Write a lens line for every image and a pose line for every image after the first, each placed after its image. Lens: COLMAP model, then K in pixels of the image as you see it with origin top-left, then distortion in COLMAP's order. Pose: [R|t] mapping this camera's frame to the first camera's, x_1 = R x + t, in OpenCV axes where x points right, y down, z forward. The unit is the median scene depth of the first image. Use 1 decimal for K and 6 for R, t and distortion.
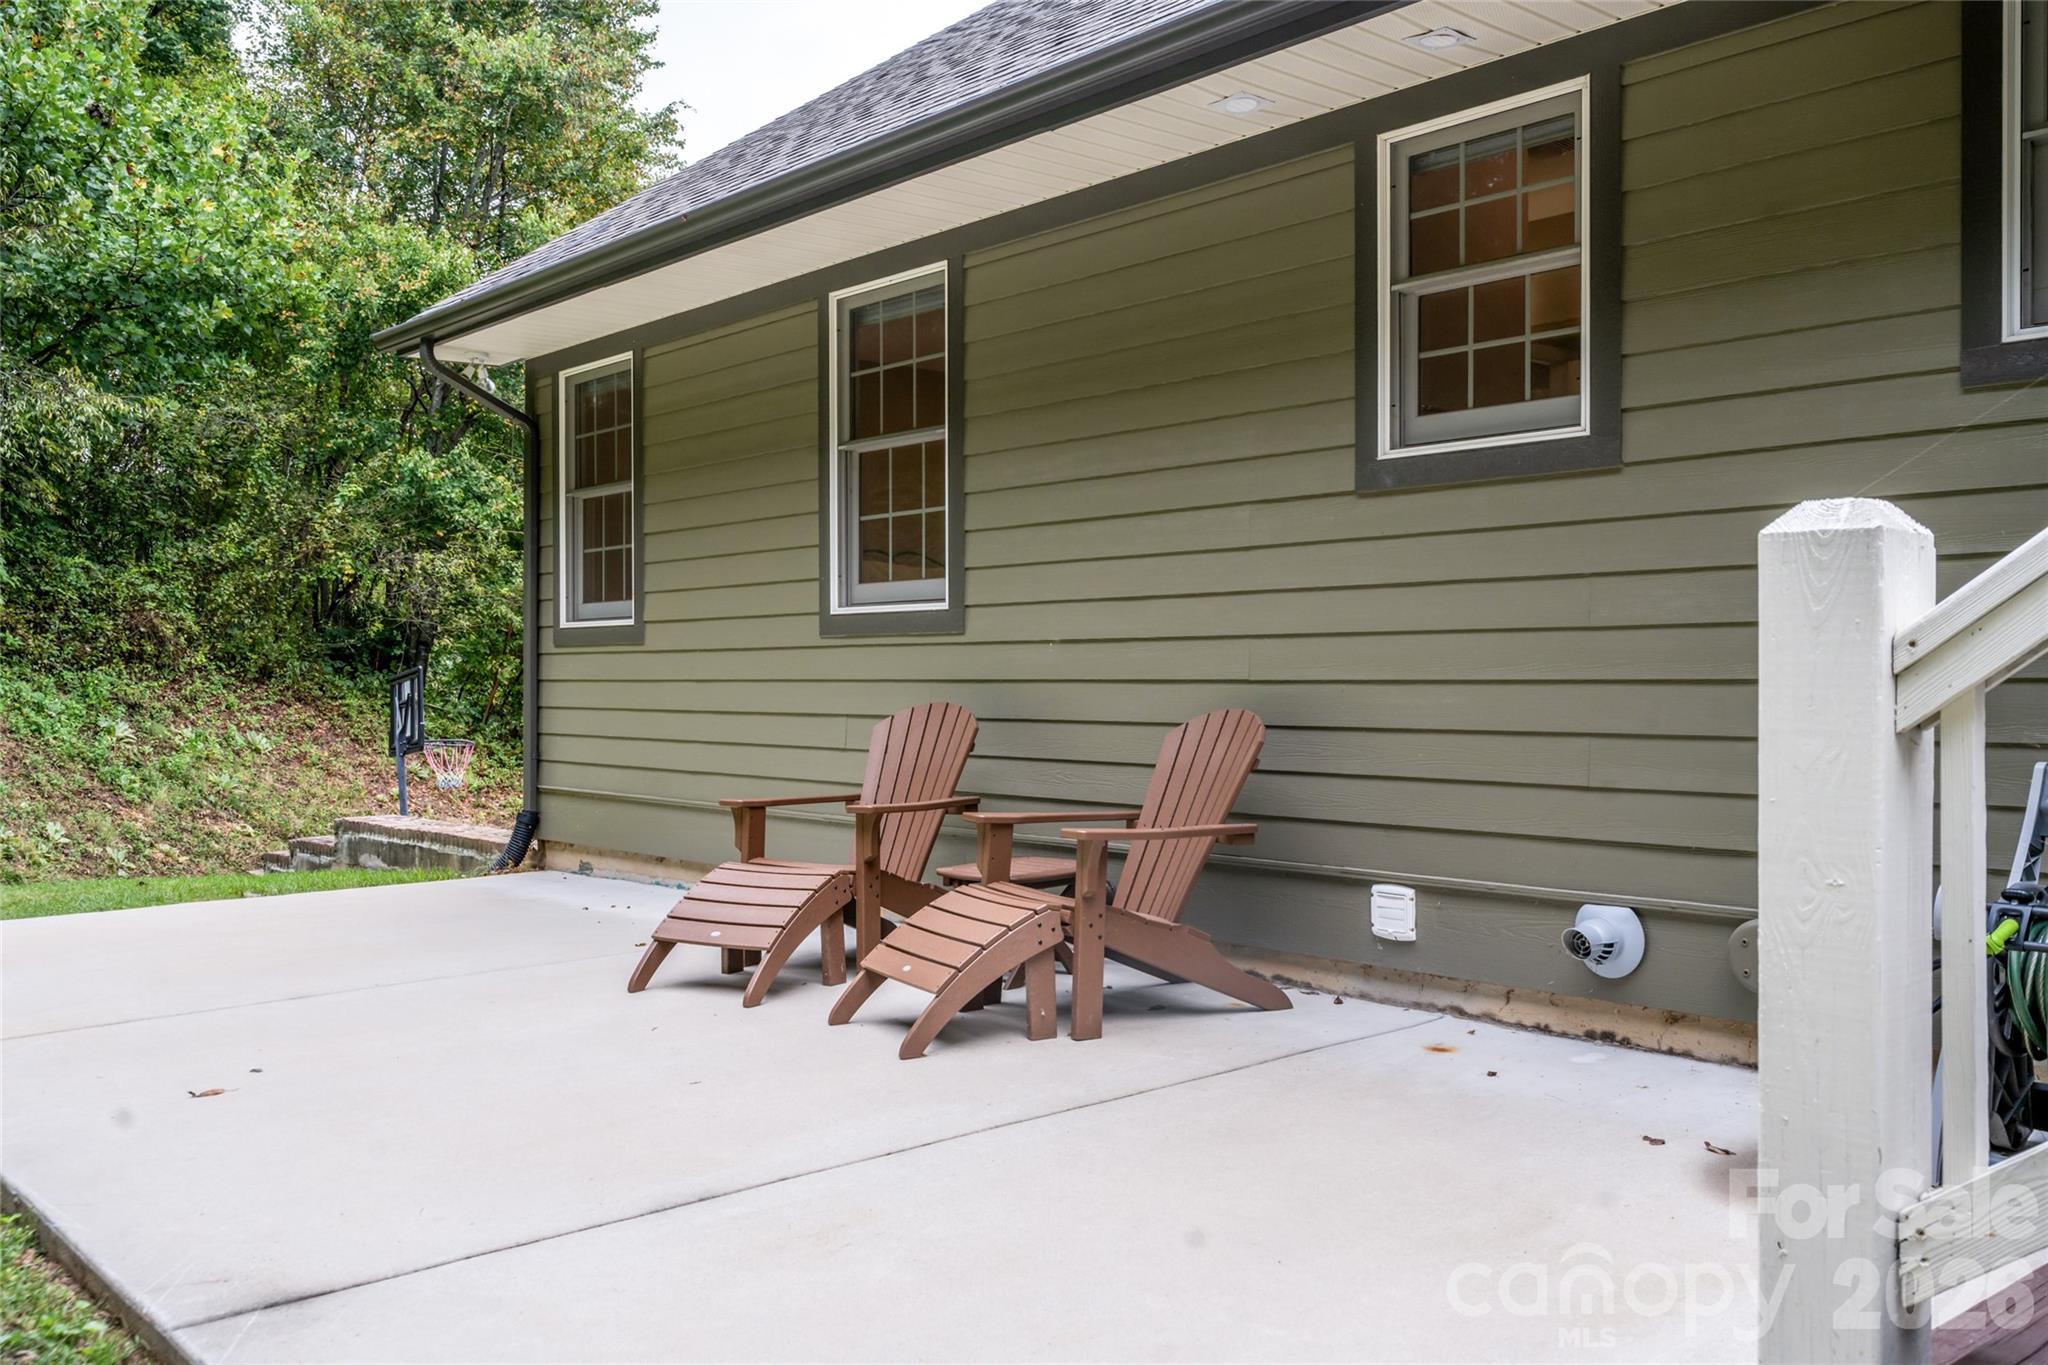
lens RADIAL K [[1800.1, 0, 1019.1], [0, 1800.1, 683.0], [0, 0, 1]] dist [-0.009231, -0.001184]
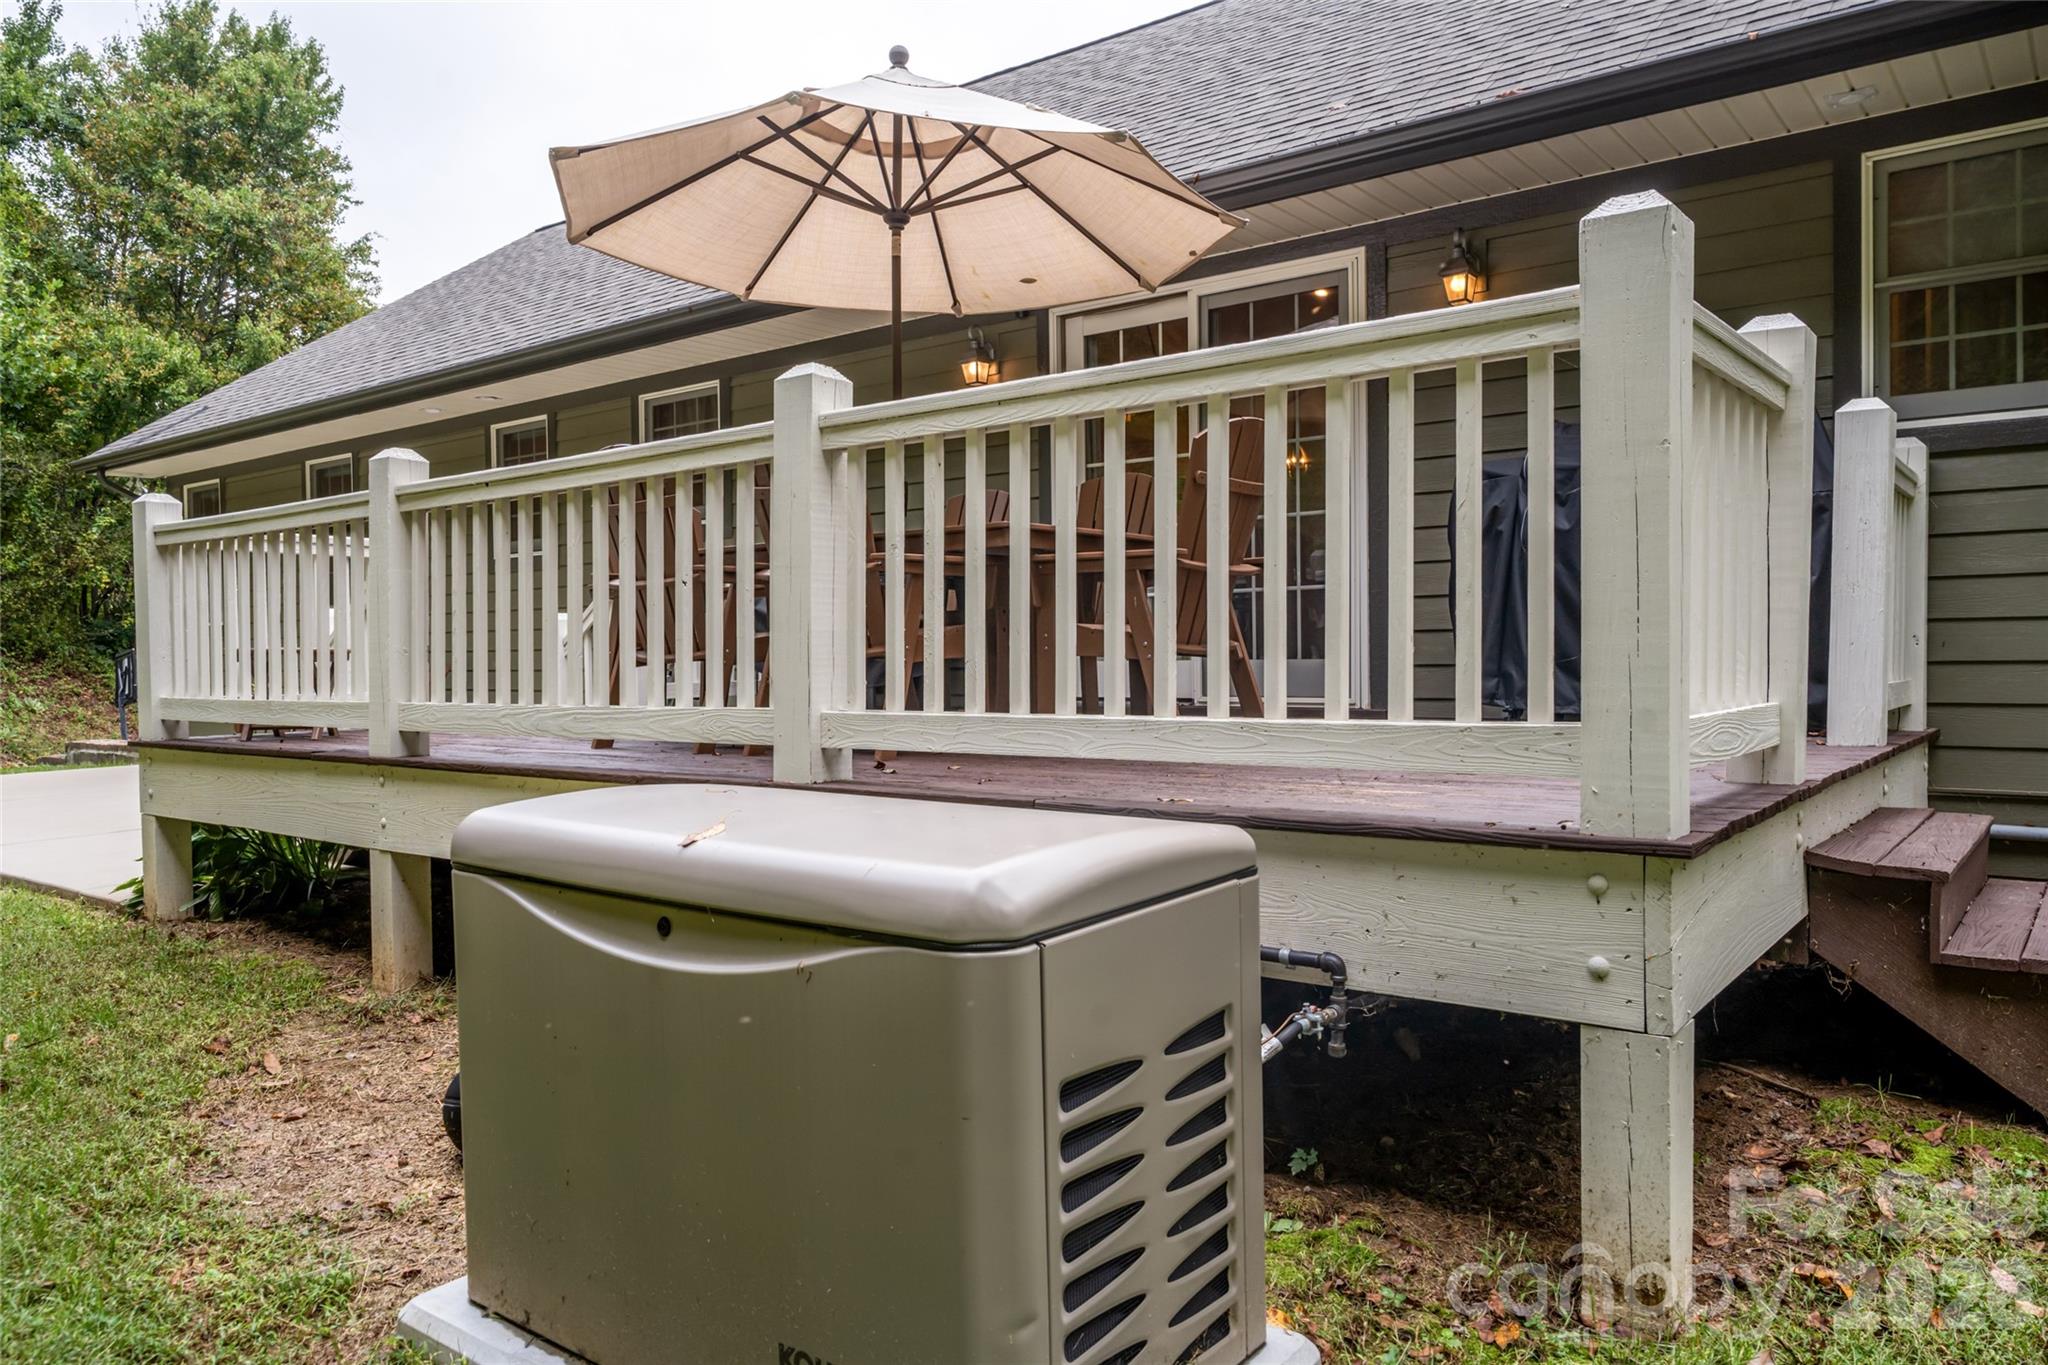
lens RADIAL K [[1455.6, 0, 1032.0], [0, 1455.6, 681.7], [0, 0, 1]] dist [0.003099, -0.001955]
pose [[0.982803, -0.012236, 0.184252, 0.114706], [0.009231, 0.999810, 0.017162, 0.002786], [-0.184427, -0.015167, 0.982729, -0.221948]]
